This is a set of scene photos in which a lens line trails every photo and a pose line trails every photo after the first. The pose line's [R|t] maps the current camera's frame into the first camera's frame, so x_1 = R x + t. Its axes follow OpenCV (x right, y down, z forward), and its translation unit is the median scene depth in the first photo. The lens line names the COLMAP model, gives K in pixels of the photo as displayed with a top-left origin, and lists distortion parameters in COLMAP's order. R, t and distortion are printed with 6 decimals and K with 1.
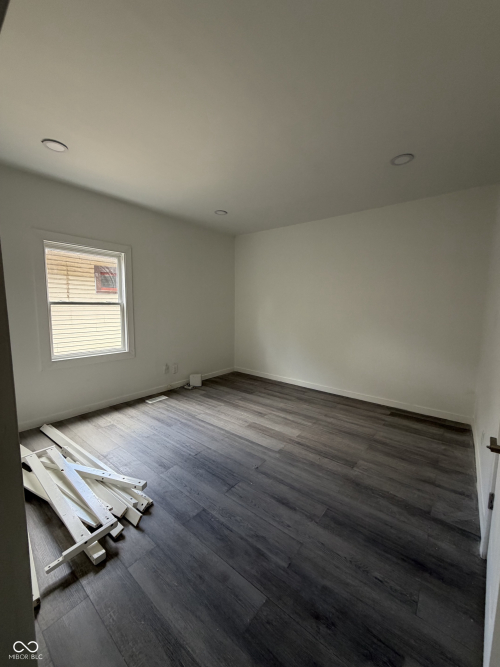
lens RADIAL K [[266.0, 0, 250.2], [0, 266.0, 332.7], [0, 0, 1]] dist [-0.000112, 0.000310]
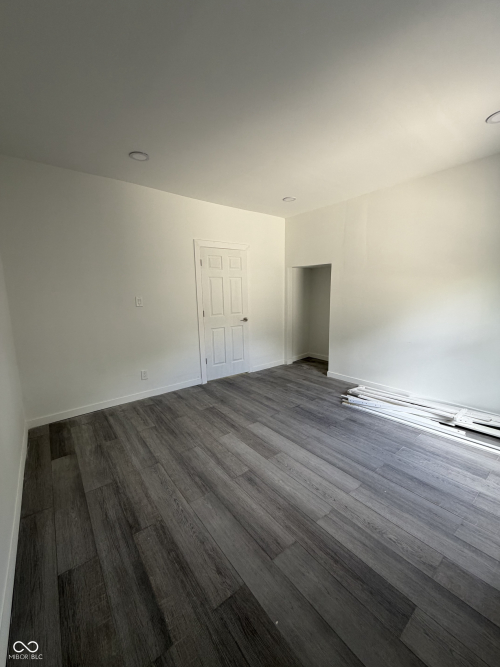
lens RADIAL K [[266.0, 0, 250.6], [0, 266.0, 333.5], [0, 0, 1]] dist [-0.000112, 0.000310]
pose [[-0.974244, -0.032793, 0.223097, -0.095066], [0.027409, 0.964812, 0.261509, -0.188938], [-0.223823, 0.260888, -0.939064, 1.675553]]
